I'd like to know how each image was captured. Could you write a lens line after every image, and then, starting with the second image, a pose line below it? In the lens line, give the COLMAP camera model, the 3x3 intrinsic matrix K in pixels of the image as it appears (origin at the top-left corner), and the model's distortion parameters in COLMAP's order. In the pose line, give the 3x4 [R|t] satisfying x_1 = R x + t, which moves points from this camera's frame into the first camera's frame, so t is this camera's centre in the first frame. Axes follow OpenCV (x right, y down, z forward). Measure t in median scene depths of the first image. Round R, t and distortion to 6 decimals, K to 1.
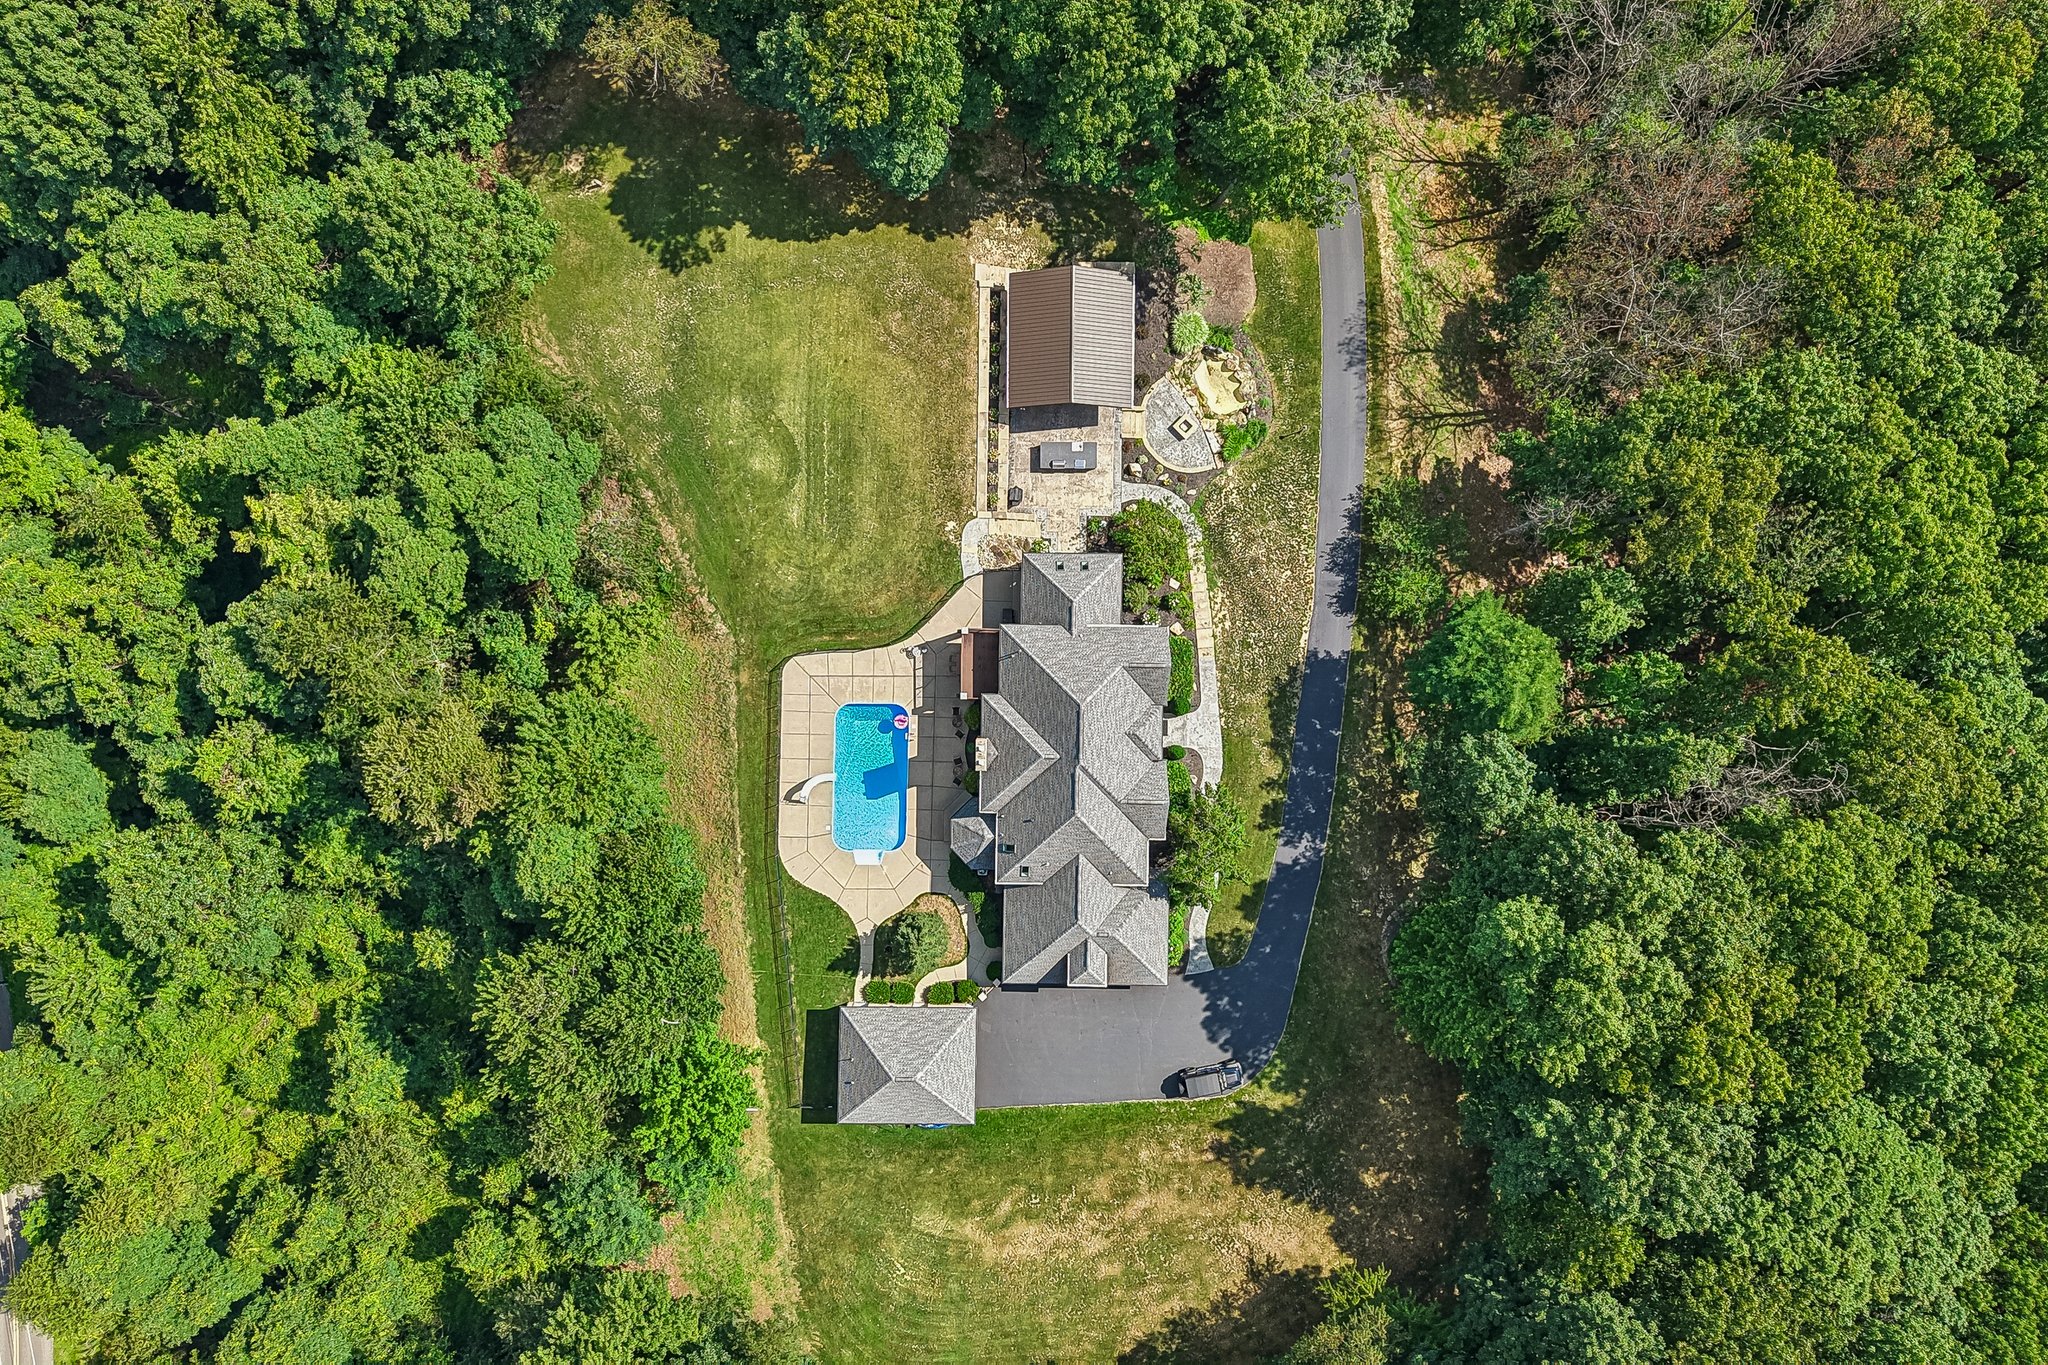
lens RADIAL K [[1596.5, 0, 1033.8], [0, 1596.5, 678.3], [0, 0, 1]] dist [0.039365, -0.056847]
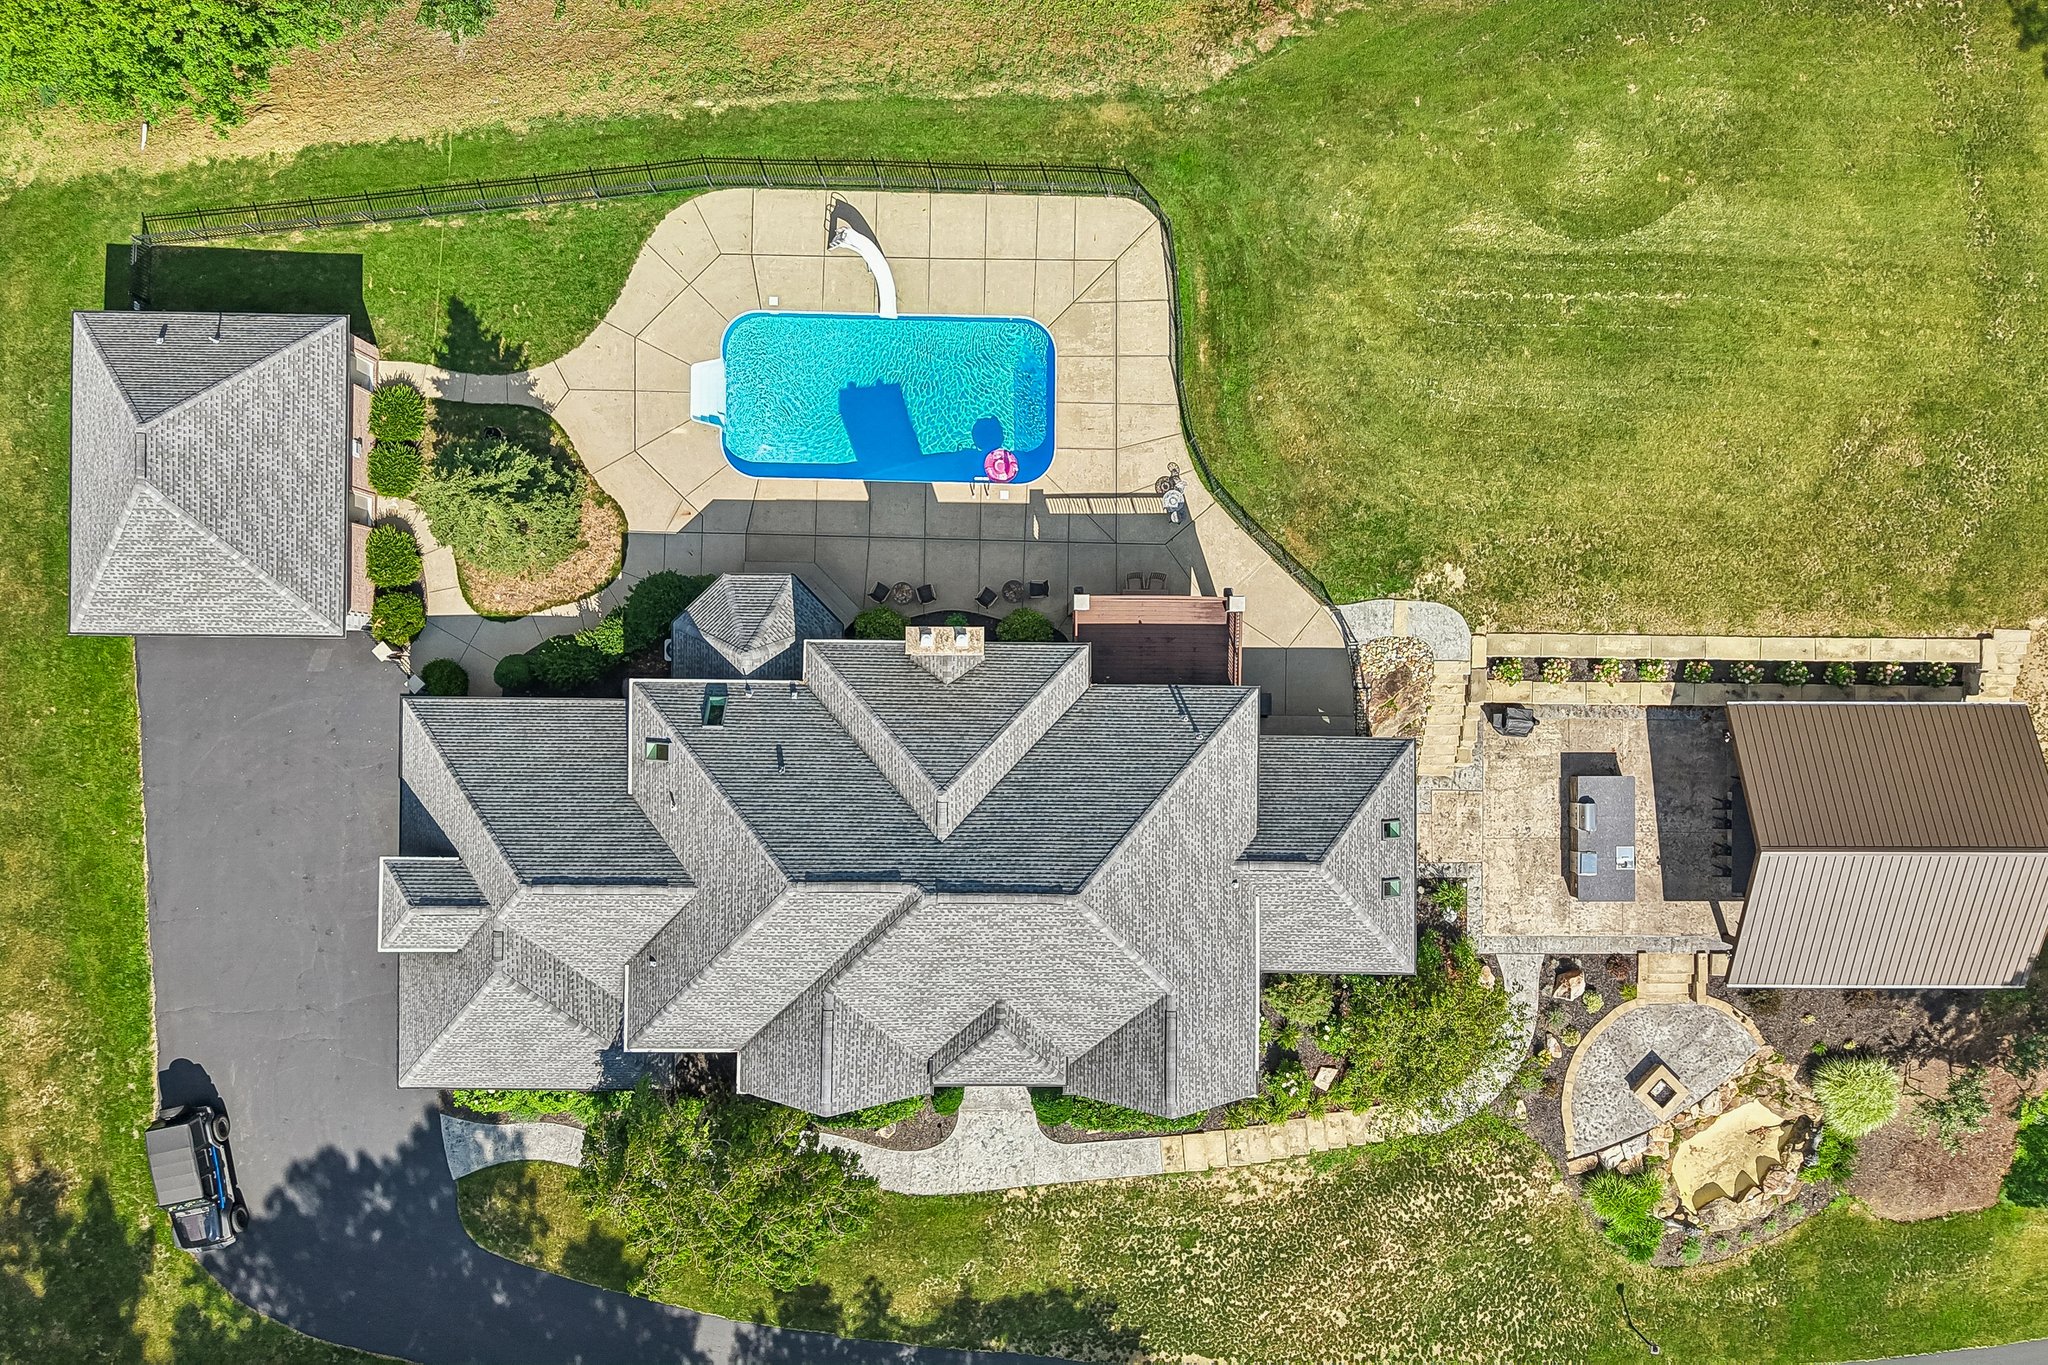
lens RADIAL K [[1596.5, 0, 1030.3], [0, 1596.5, 695.4], [0, 0, 1]] dist [0.039365, -0.056847]
pose [[0.004735, 0.999846, -0.016906, -0.011850], [-0.999684, 0.004315, -0.024757, 0.034396], [-0.024680, 0.017018, 0.999551, 0.560203]]
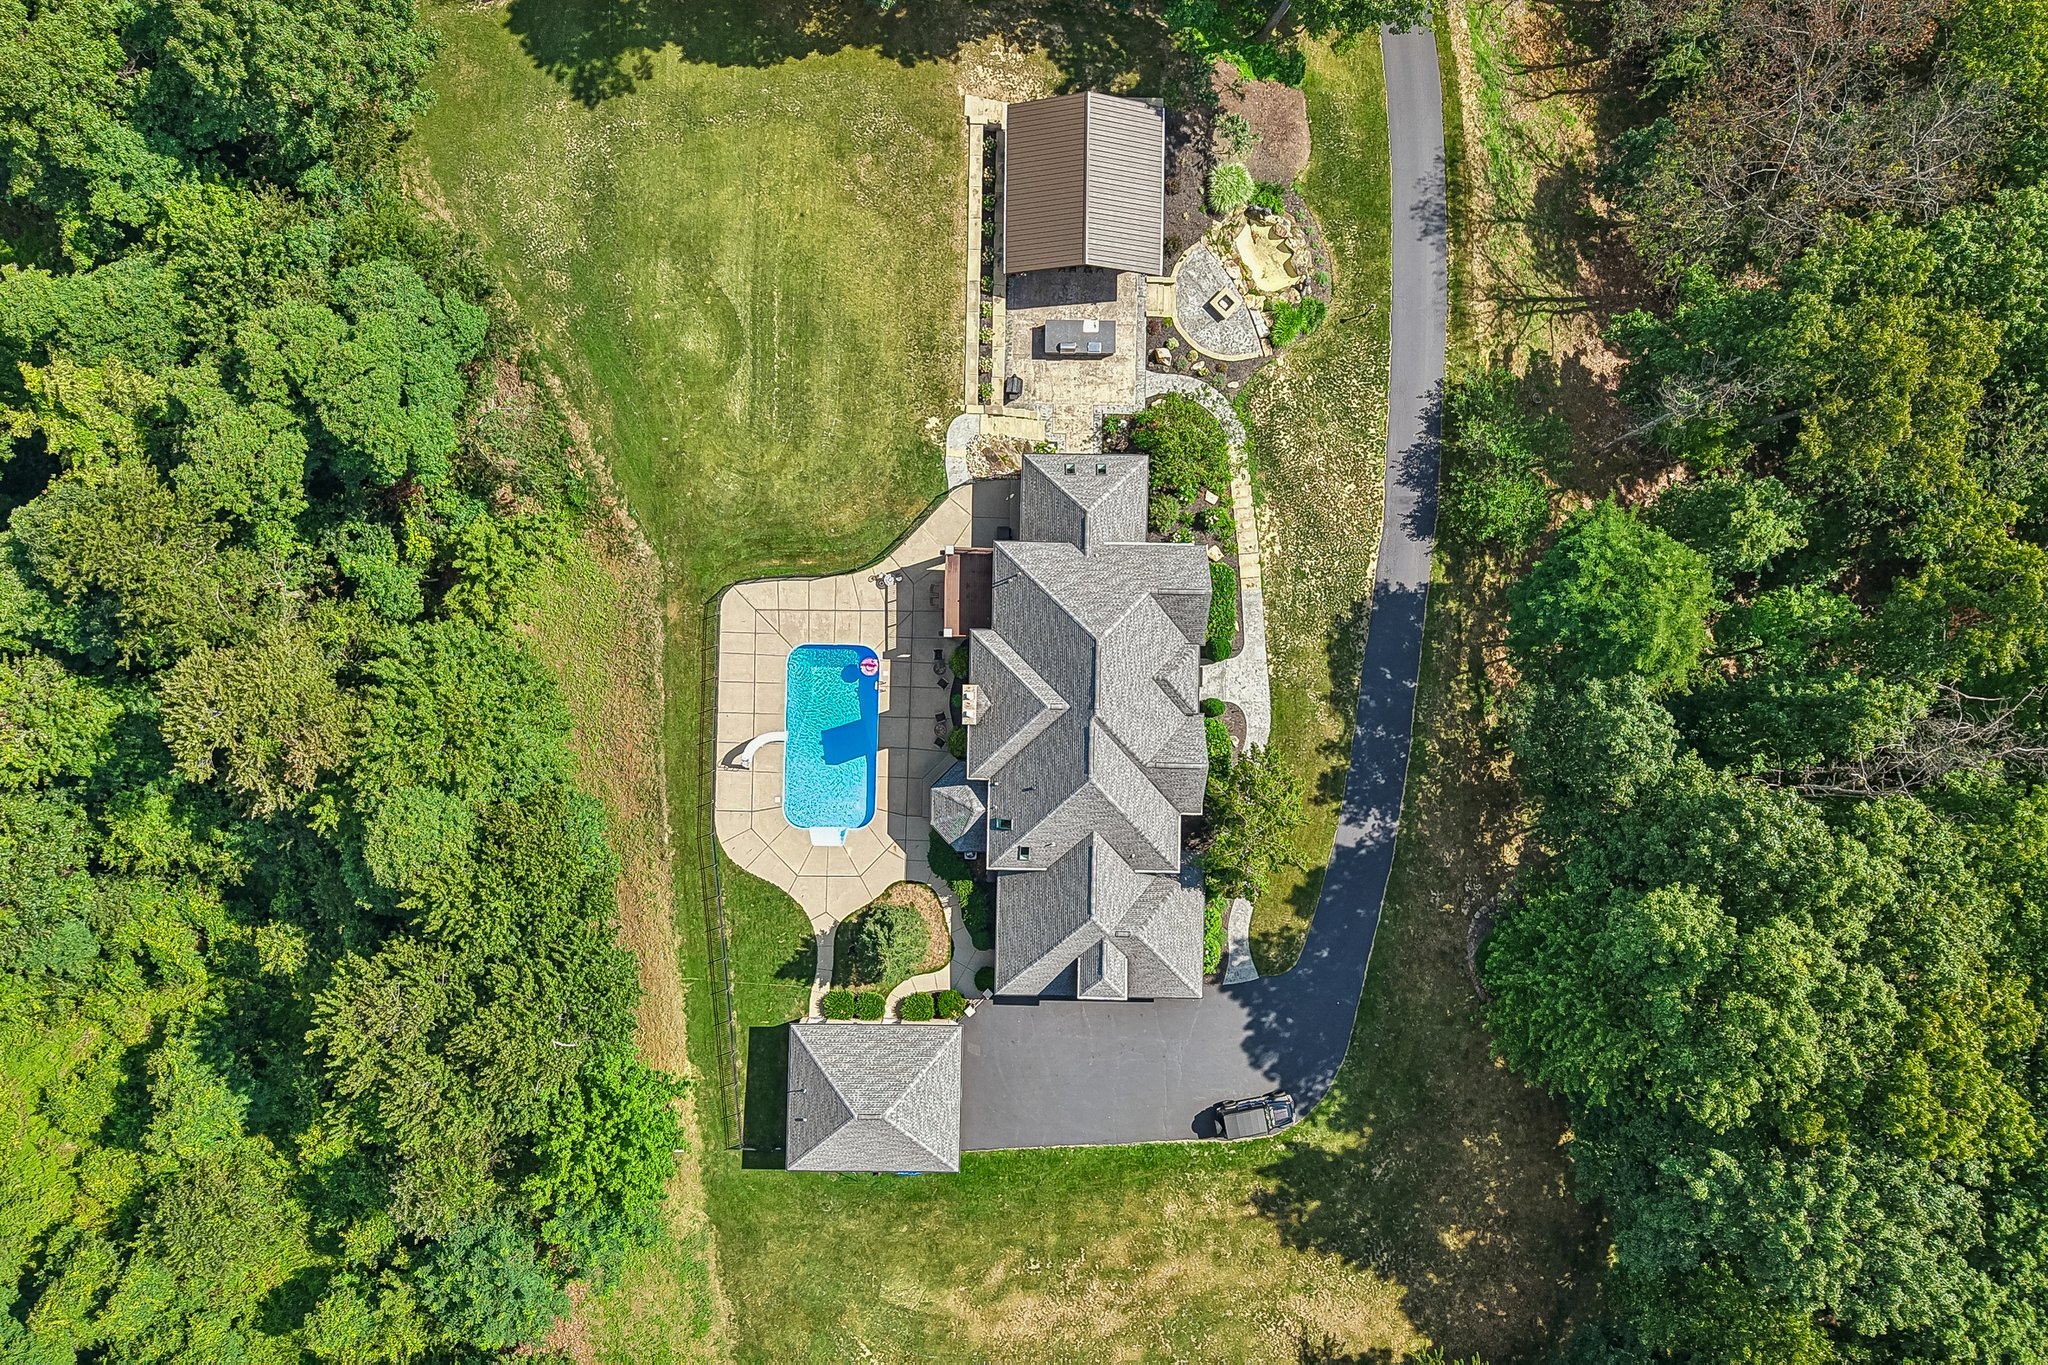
lens RADIAL K [[1596.5, 0, 1033.5], [0, 1596.5, 681.5], [0, 0, 1]] dist [0.039365, -0.056847]
pose [[0.999967, 0.004764, 0.006649, -0.006266], [-0.004755, 0.999988, -0.001472, 0.035466], [-0.006656, 0.001440, 0.999977, 0.200868]]
